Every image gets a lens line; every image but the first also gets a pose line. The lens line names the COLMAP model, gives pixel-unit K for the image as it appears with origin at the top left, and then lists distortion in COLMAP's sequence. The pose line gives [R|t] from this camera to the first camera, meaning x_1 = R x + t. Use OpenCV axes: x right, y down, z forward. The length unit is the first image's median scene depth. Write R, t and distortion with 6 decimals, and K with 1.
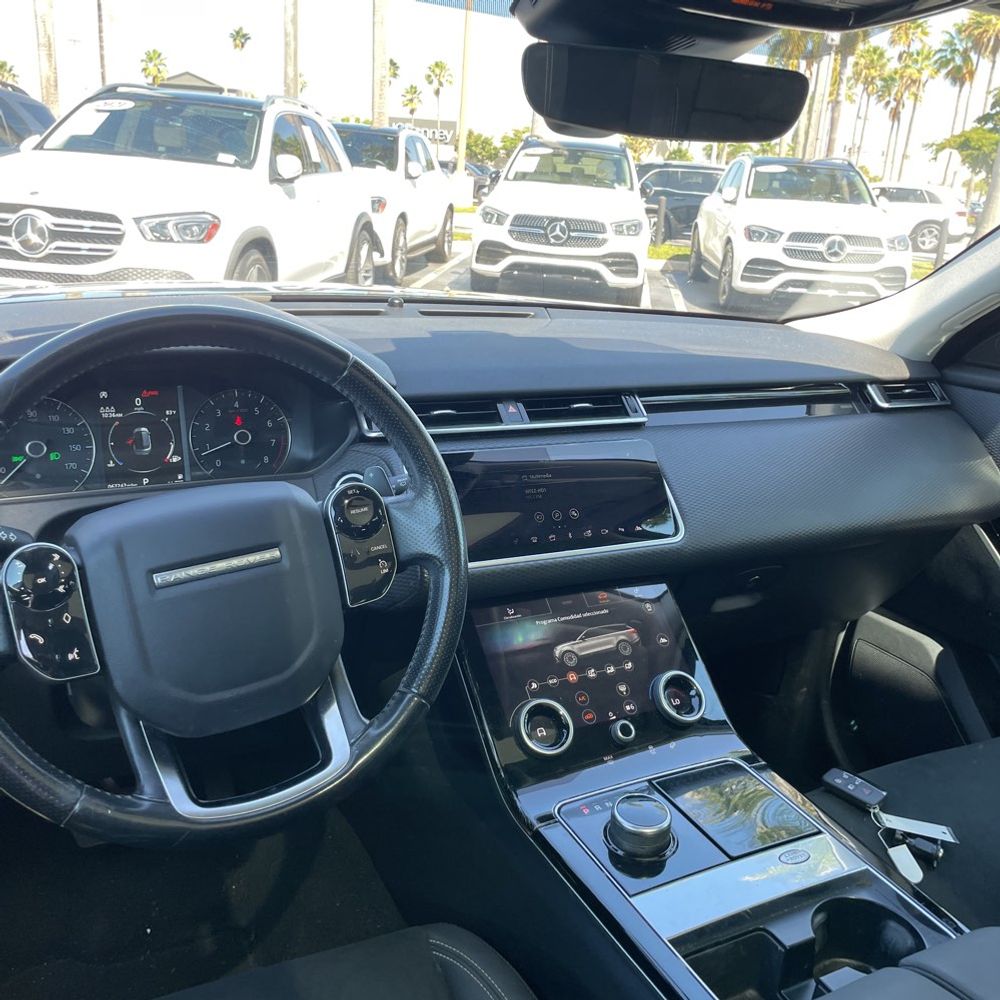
lens RADIAL K [[983.5, 0, 498.9], [0, 983.5, 479.9], [0, 0, 1]] dist [0.112947, -0.171714]
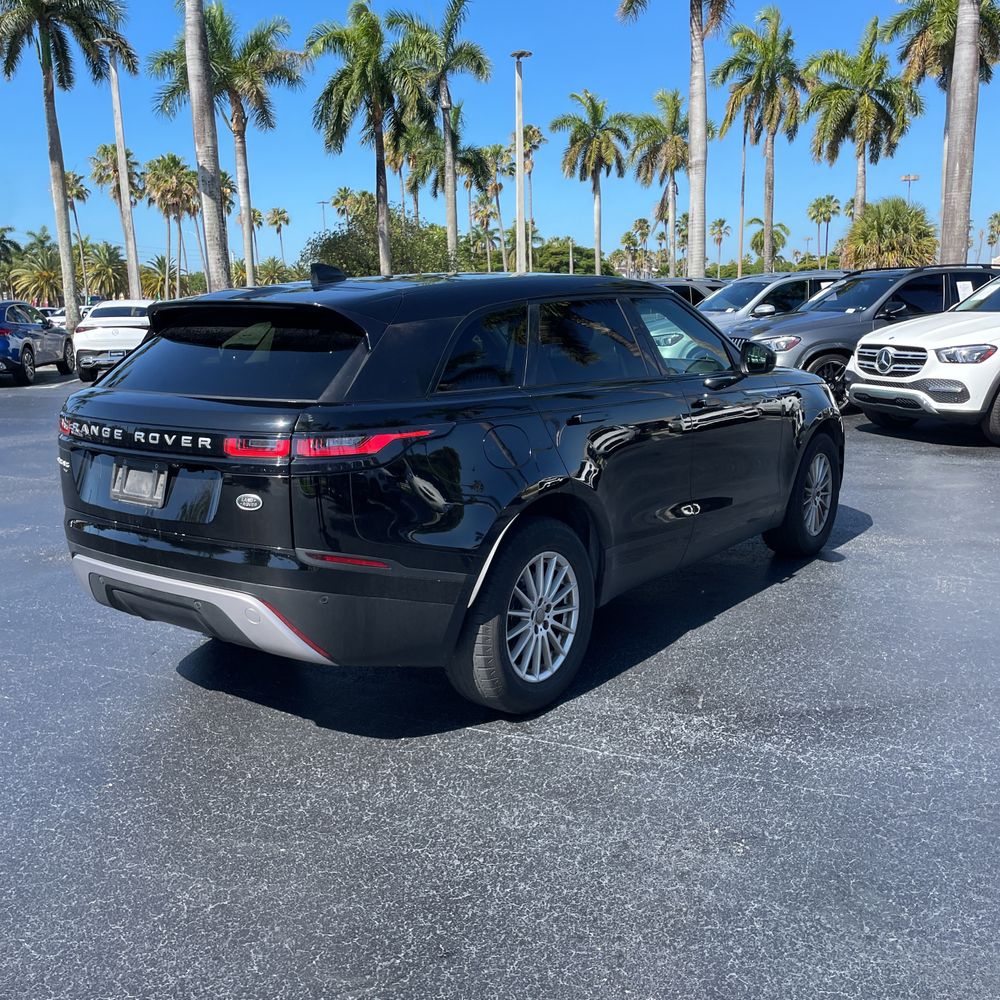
lens RADIAL K [[1029.7, 0, 492.3], [0, 1029.7, 499.1], [0, 0, 1]] dist [0.085838, -0.110885]
pose [[0.396306, 0.096106, -0.913075, 0.166111], [-0.220759, 0.975304, 0.006839, 0.023364], [0.891183, 0.198859, 0.407735, -0.056453]]
